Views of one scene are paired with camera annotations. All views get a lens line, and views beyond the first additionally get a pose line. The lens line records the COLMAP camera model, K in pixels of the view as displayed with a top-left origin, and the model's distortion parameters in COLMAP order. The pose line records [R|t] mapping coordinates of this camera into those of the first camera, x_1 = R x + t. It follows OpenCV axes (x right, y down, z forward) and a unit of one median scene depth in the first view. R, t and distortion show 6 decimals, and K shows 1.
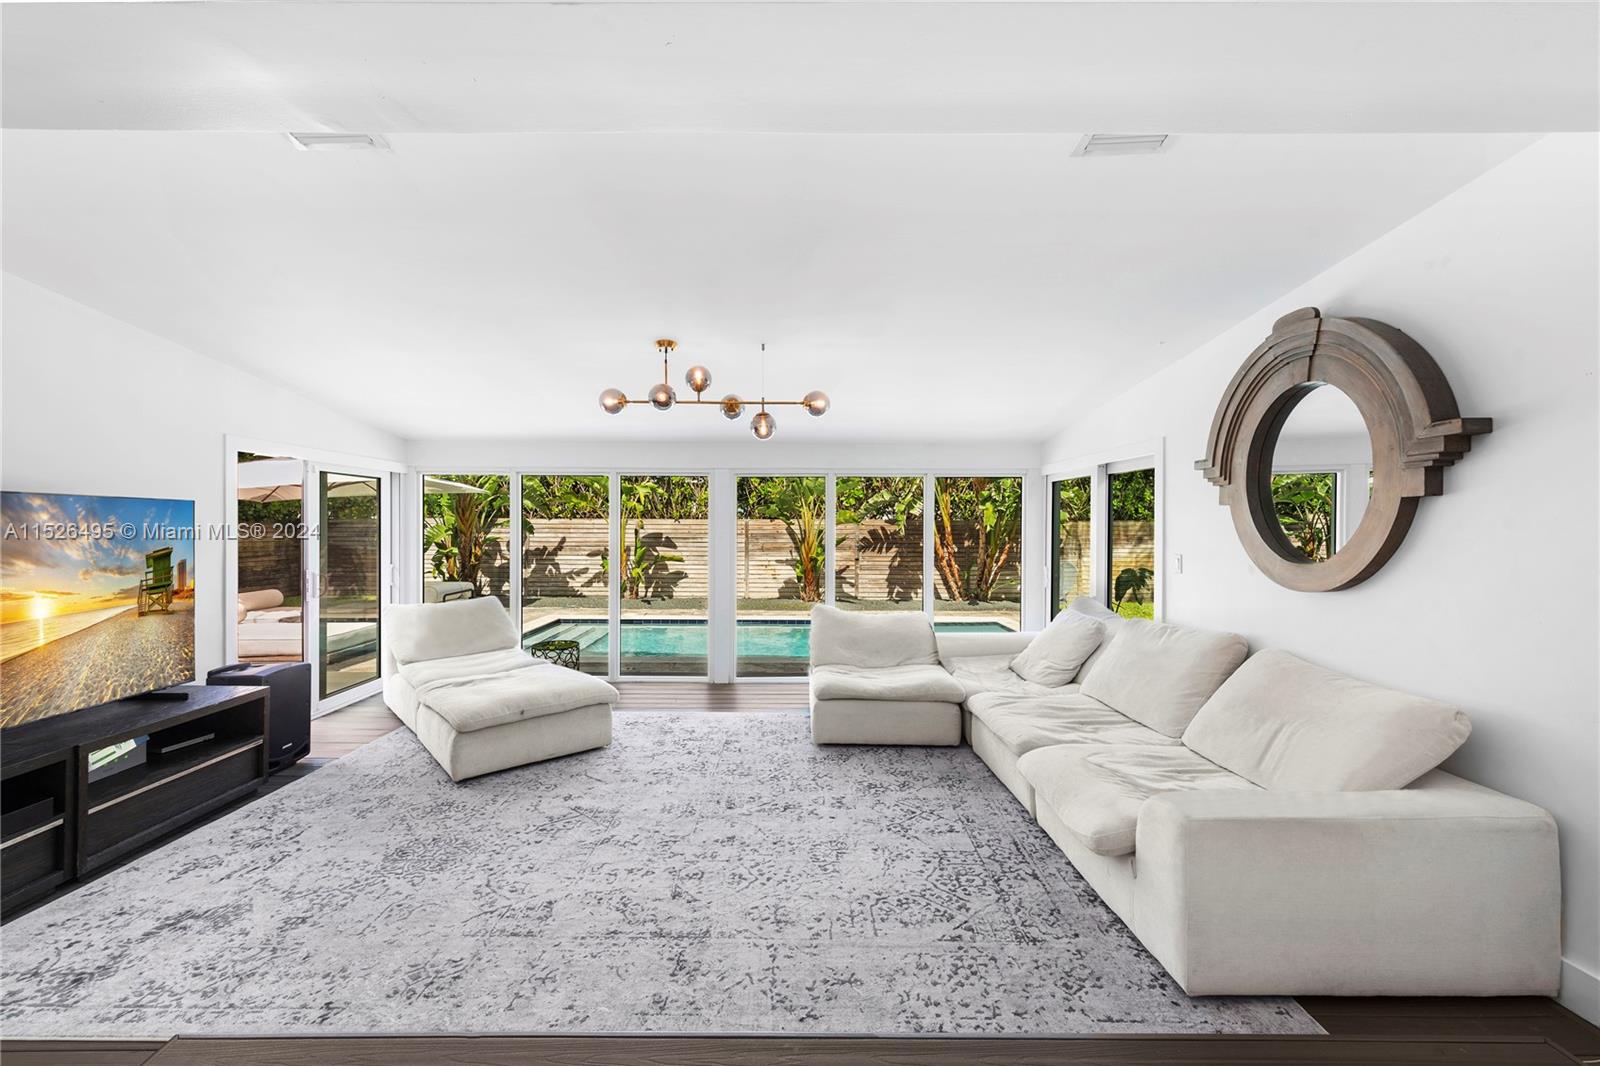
lens RADIAL K [[644.0, 0, 795.7], [0, 644.0, 527.3], [0, 0, 1]] dist [0.000834, -0.000002]
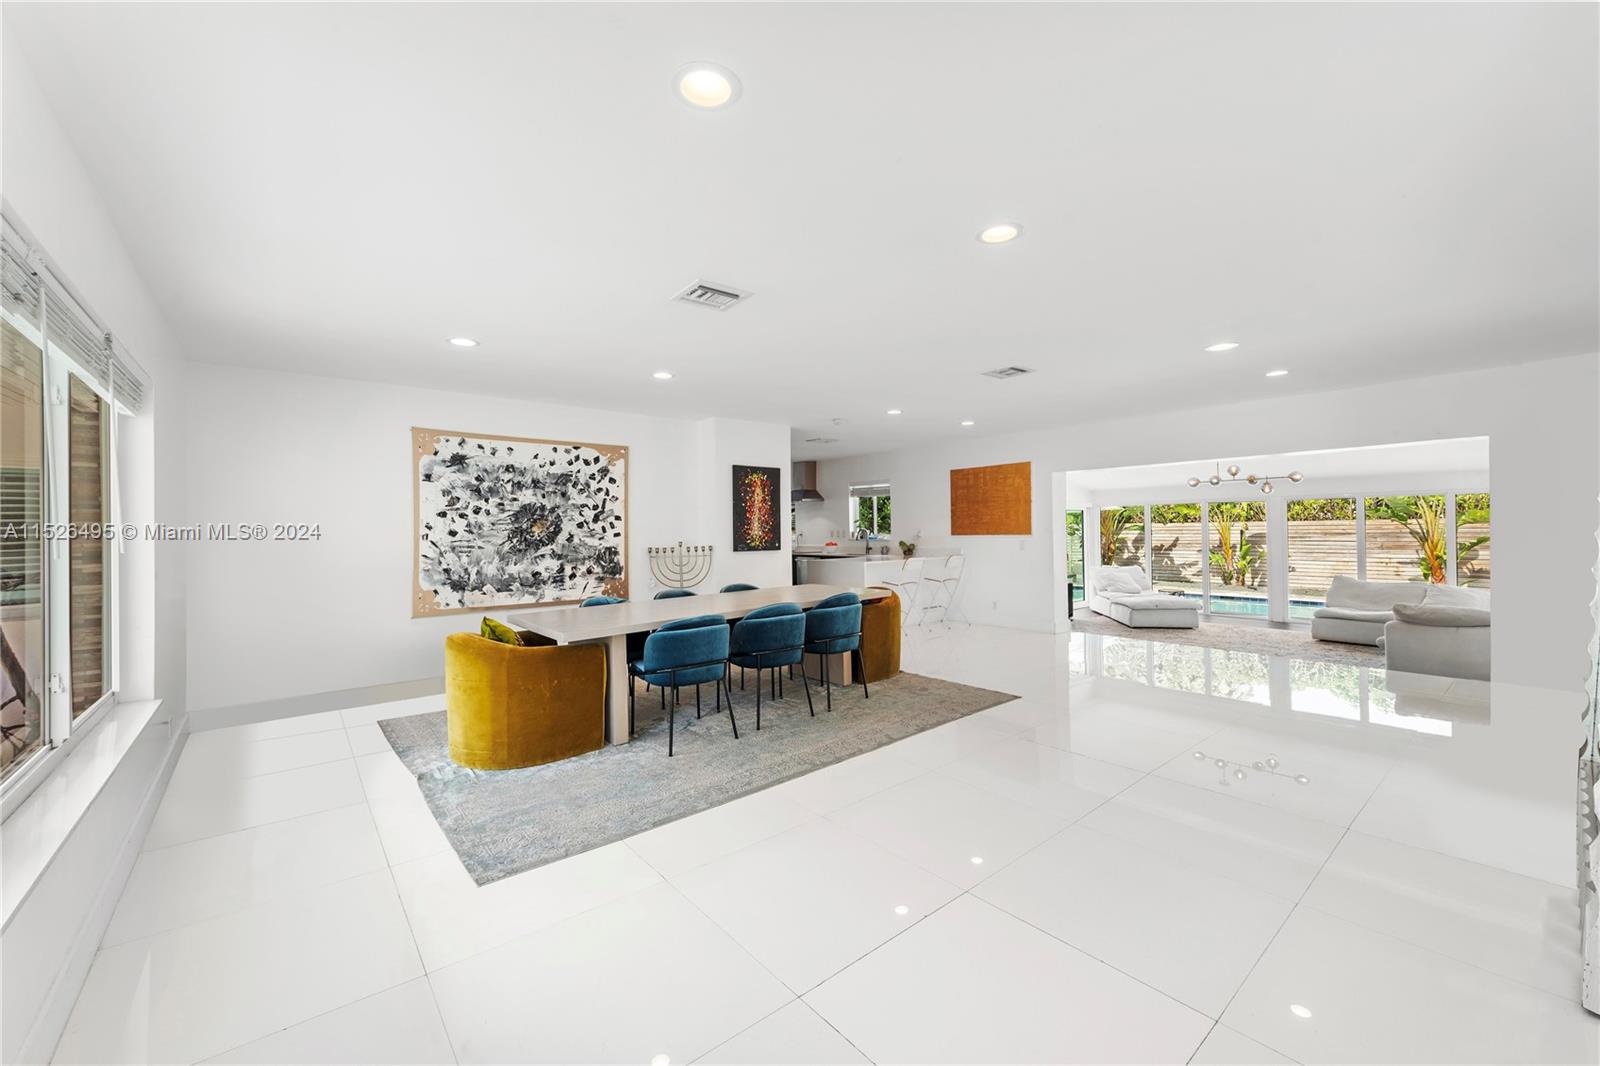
lens RADIAL K [[634.2, 0, 802.6], [0, 634.2, 535.0], [0, 0, 1]] dist [0.002096, -0.000141]
pose [[0.635349, -0.005695, -0.772204, 0.172598], [0.014969, 0.999876, 0.004941, -0.006986], [0.772080, -0.014699, 0.635355, -0.460280]]
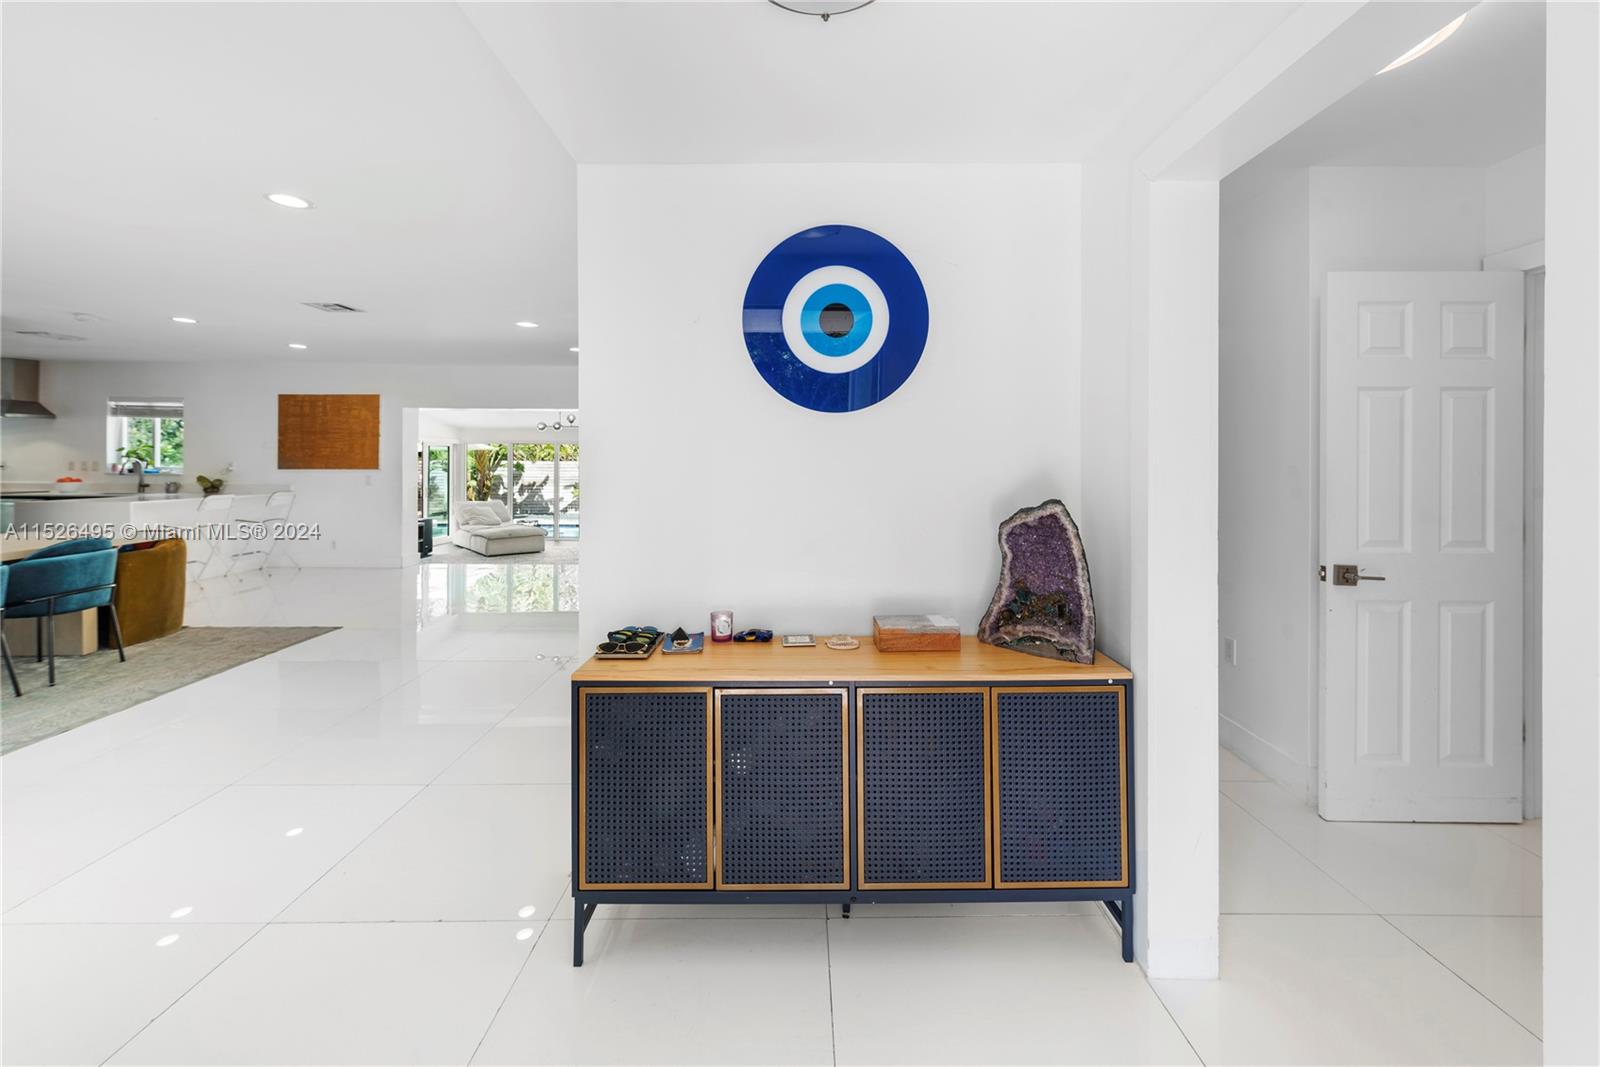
lens RADIAL K [[648.3, 0, 805.5], [0, 648.3, 464.3], [0, 0, 1]] dist [0.003171, 0.000169]
pose [[0.999981, 0.003318, 0.005190, 0.236865], [-0.003307, 0.999992, -0.002146, -0.005838], [-0.005197, 0.002129, 0.999984, -0.513198]]
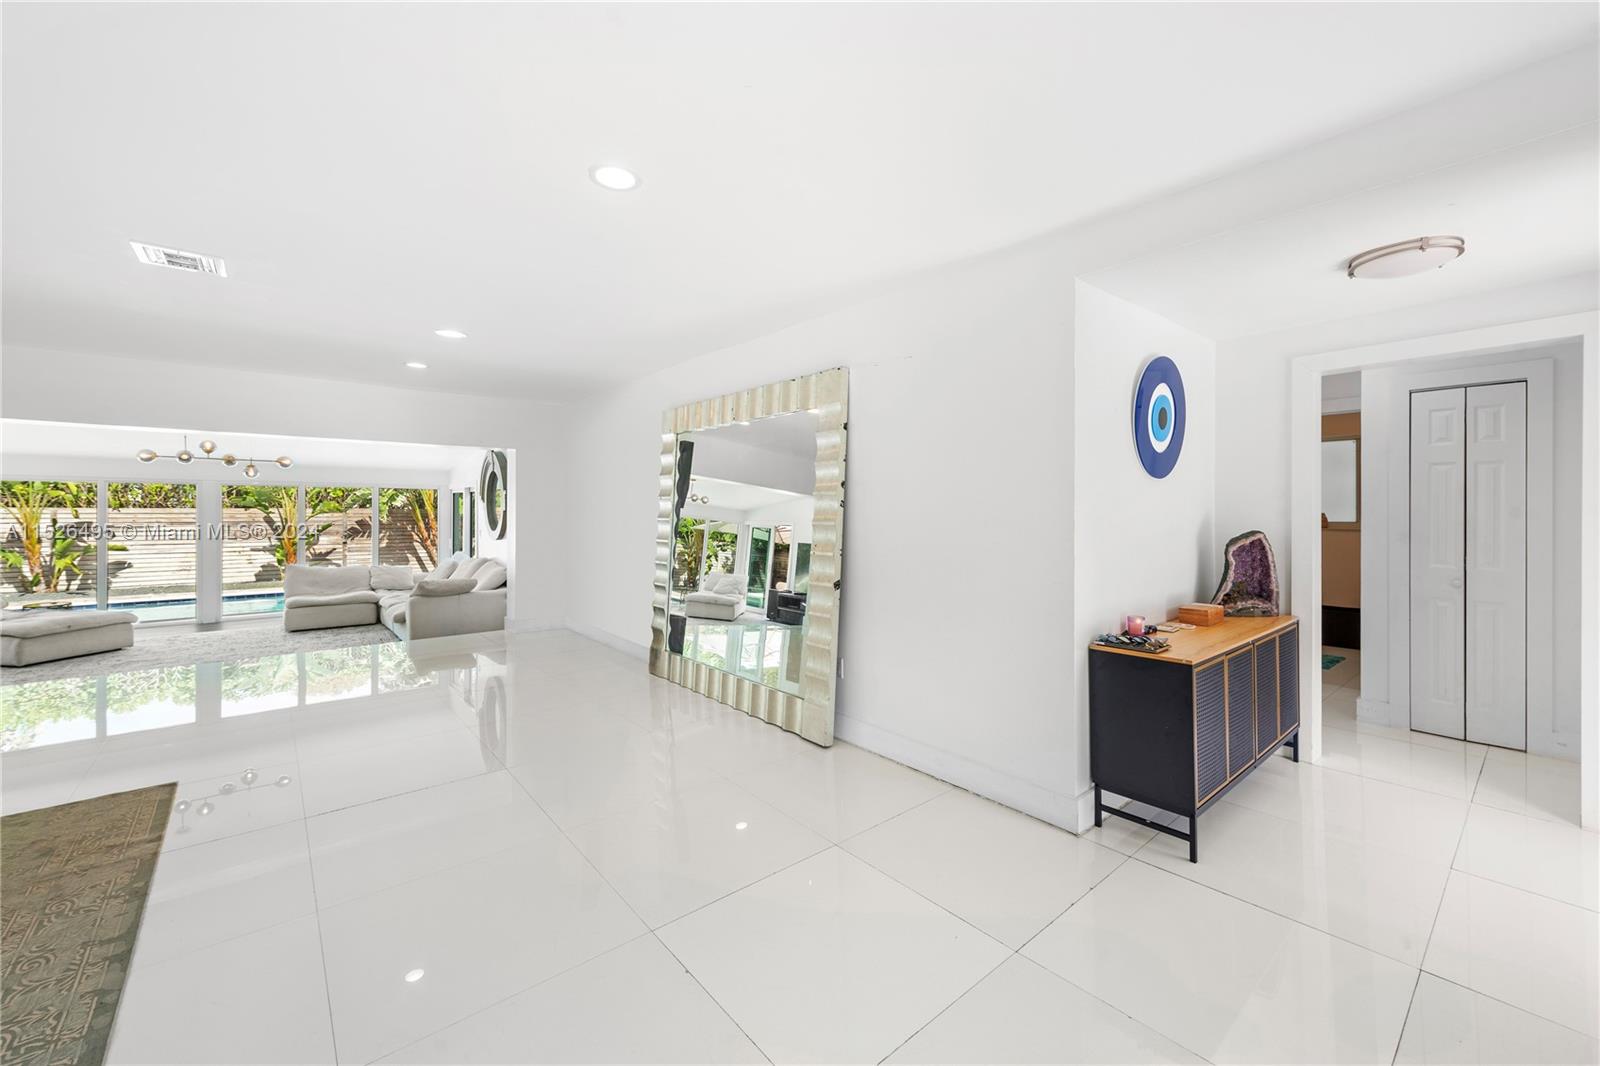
lens RADIAL K [[631.6, 0, 809.2], [0, 631.6, 511.3], [0, 0, 1]] dist [0.001725, -0.000157]
pose [[0.766055, -0.003305, 0.642767, 0.004320], [0.002814, 0.999994, 0.001787, -0.007411], [-0.642769, 0.000440, 0.766060, -0.454198]]
